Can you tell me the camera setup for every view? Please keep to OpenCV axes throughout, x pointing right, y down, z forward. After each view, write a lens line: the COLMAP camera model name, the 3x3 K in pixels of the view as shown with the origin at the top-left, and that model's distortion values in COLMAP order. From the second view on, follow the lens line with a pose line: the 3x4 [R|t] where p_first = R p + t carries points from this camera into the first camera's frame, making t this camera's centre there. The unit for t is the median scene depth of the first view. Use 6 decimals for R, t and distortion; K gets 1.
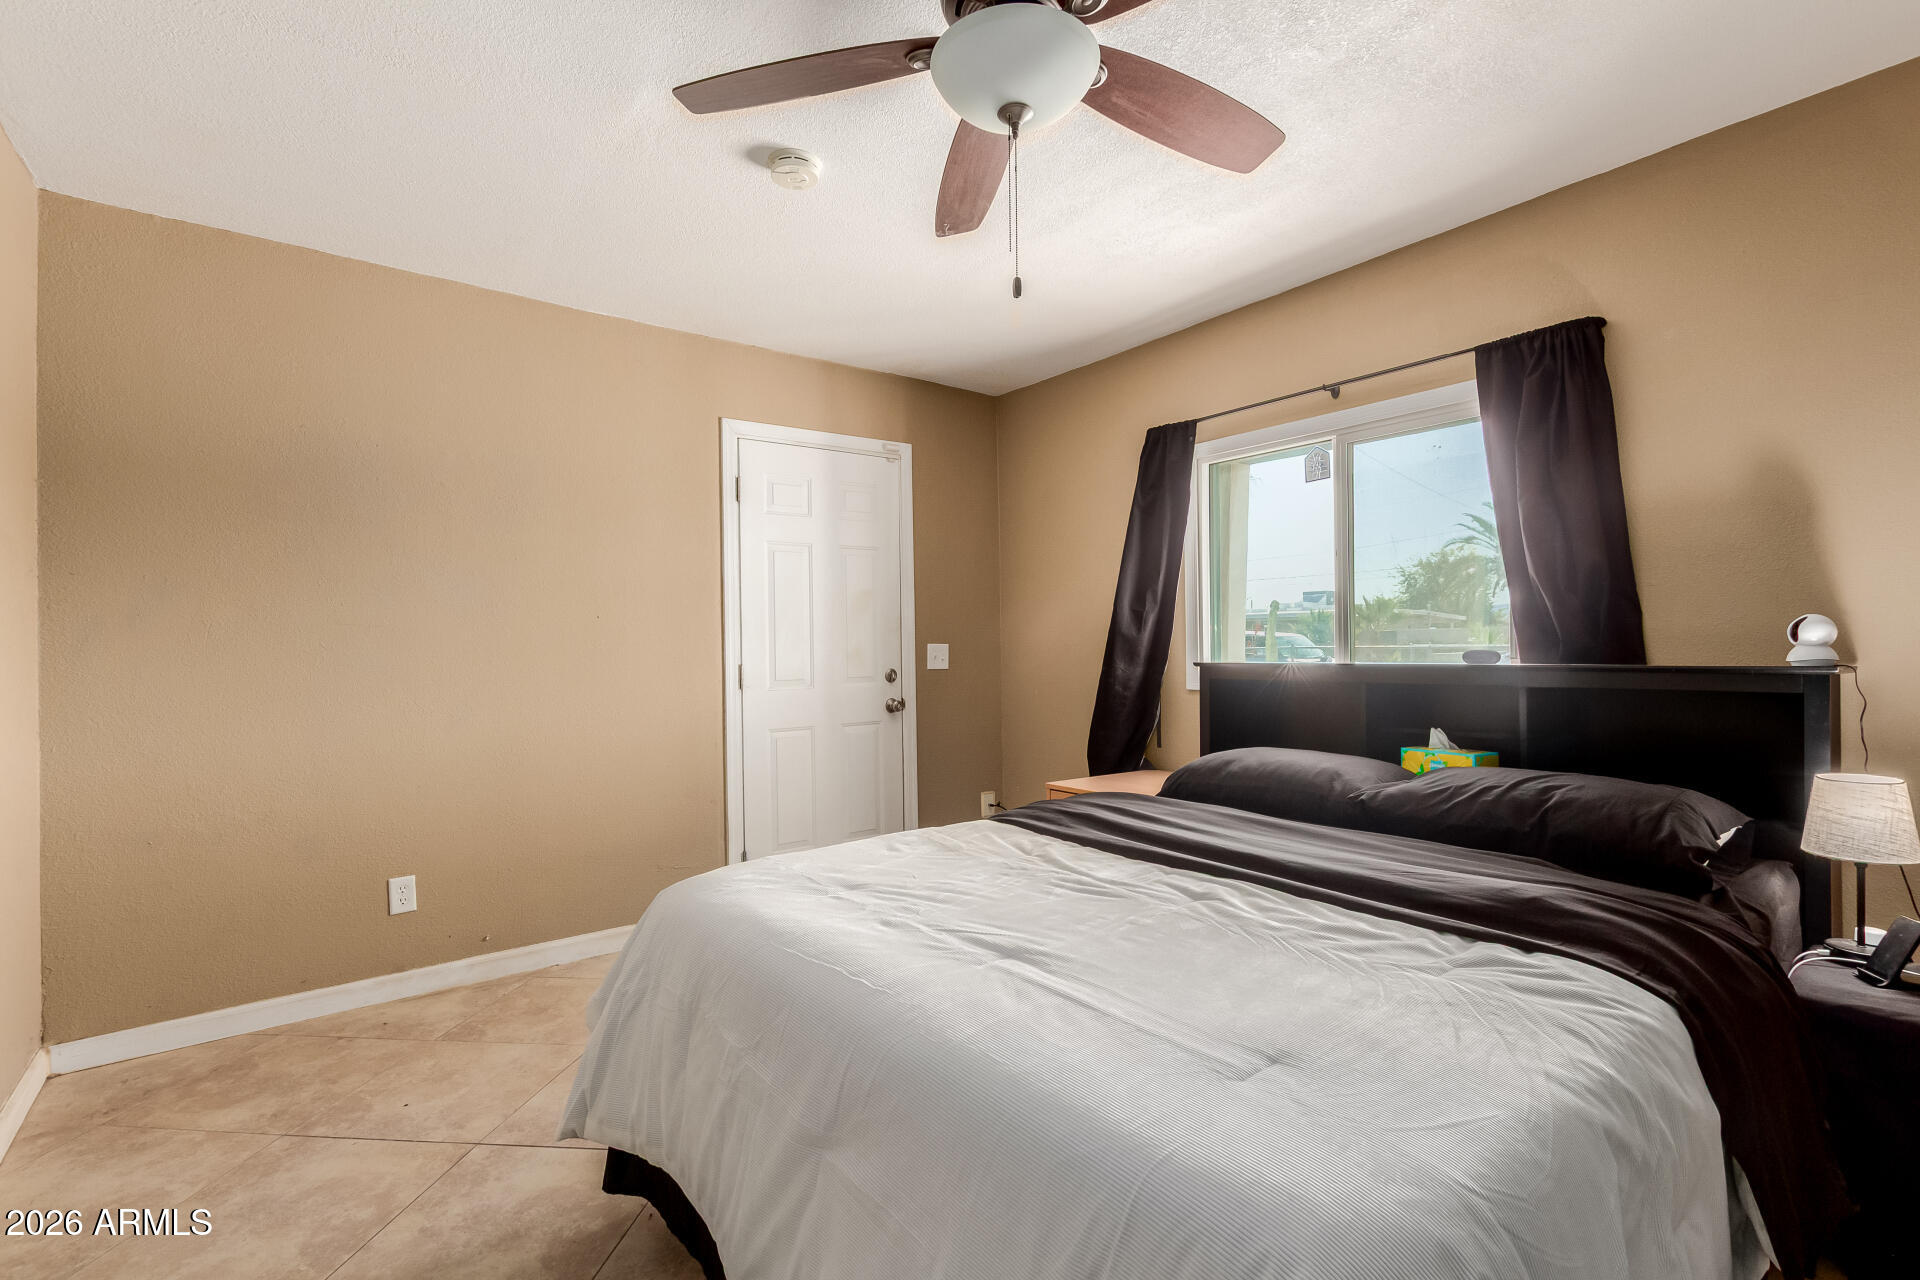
lens RADIAL K [[885.1, 0, 966.5], [0, 885.1, 642.1], [0, 0, 1]] dist [0.008121, 0.000533]
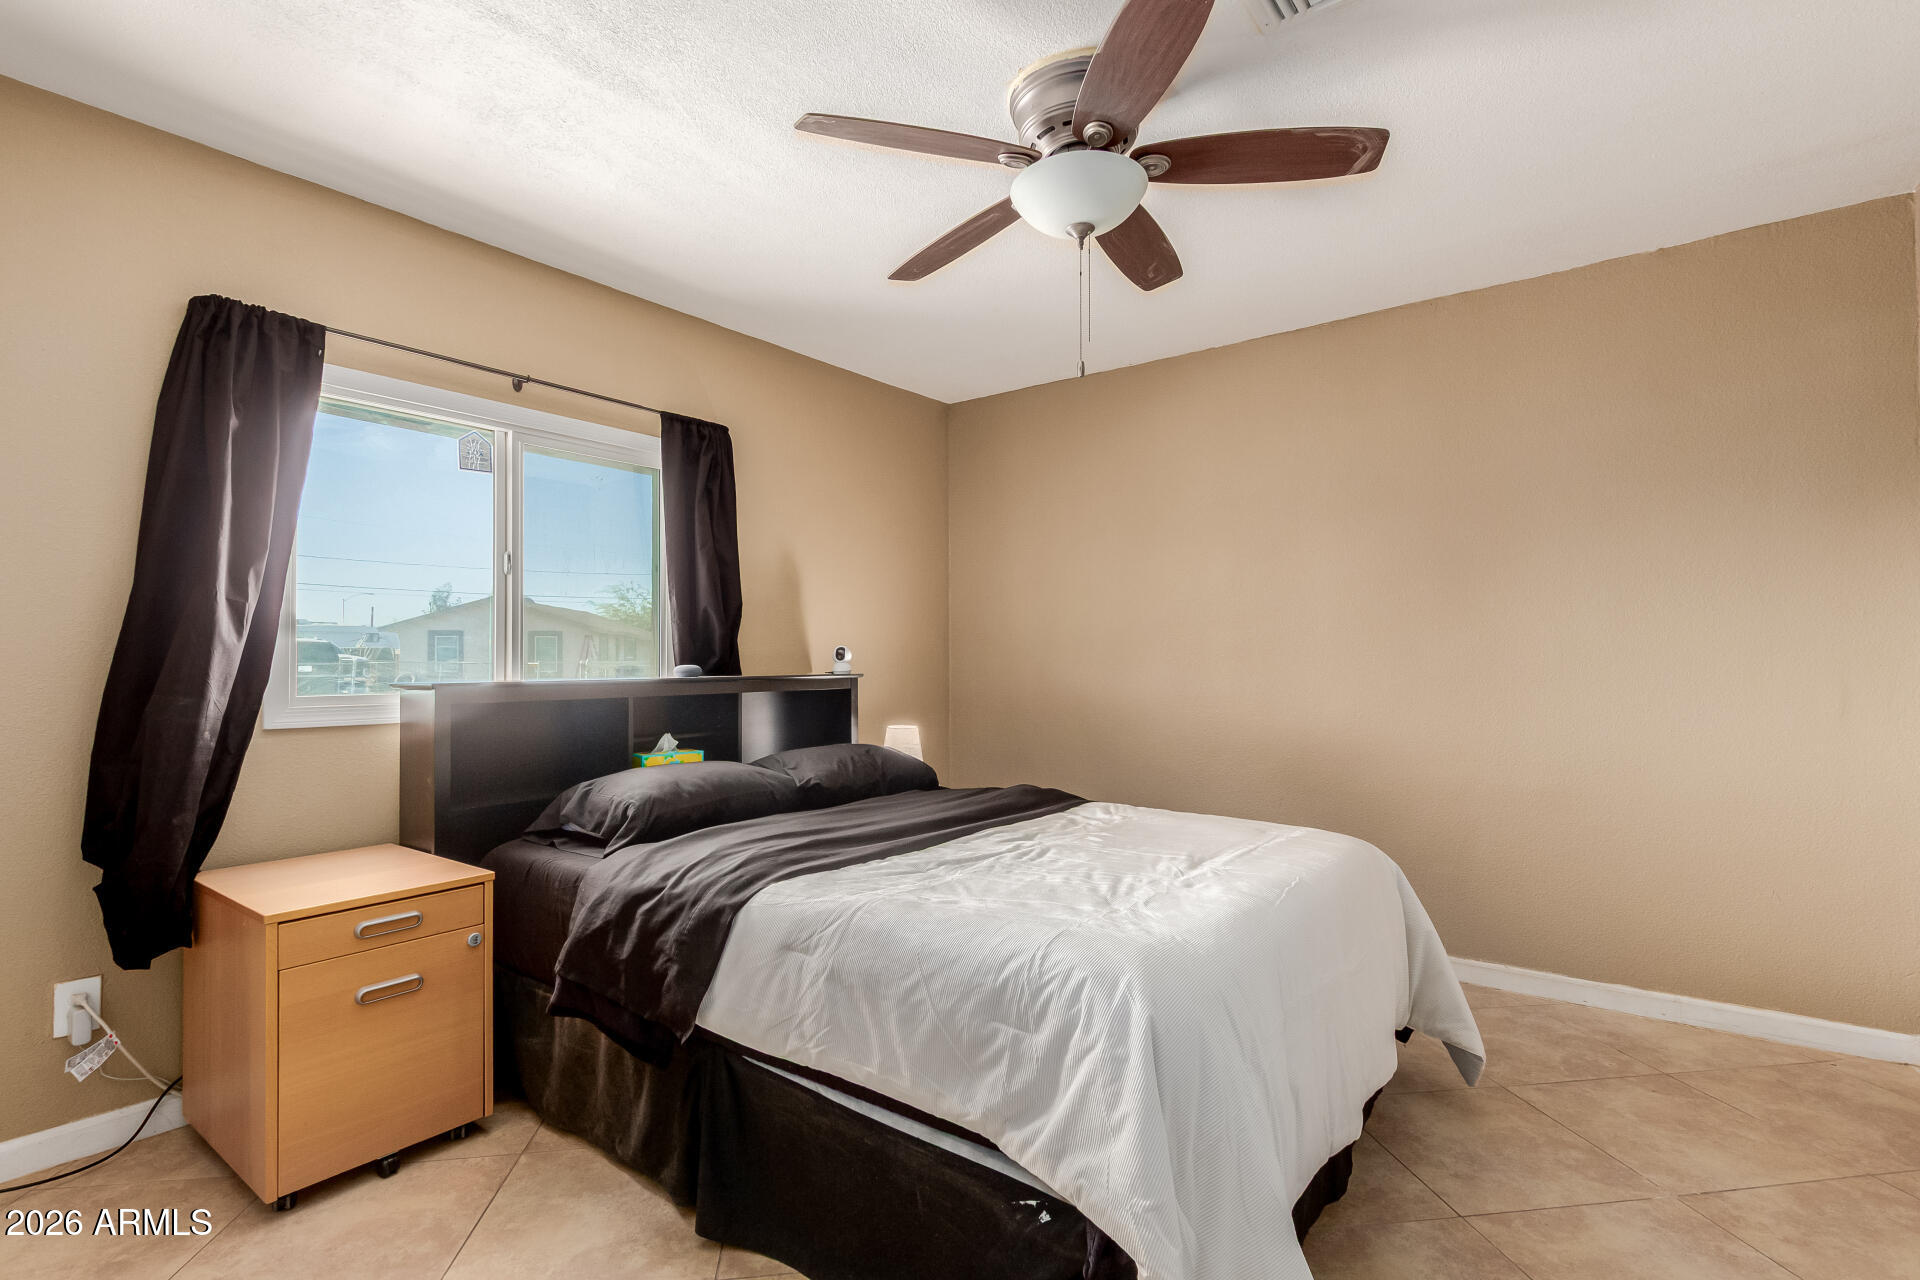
lens RADIAL K [[885.1, 0, 966.5], [0, 885.1, 642.1], [0, 0, 1]] dist [0.008121, 0.000533]
pose [[-0.259638, 0.029083, 0.965268, -0.687569], [0.001423, 0.999557, -0.029734, 0.013244], [-0.965705, -0.006347, -0.259564, 0.933665]]
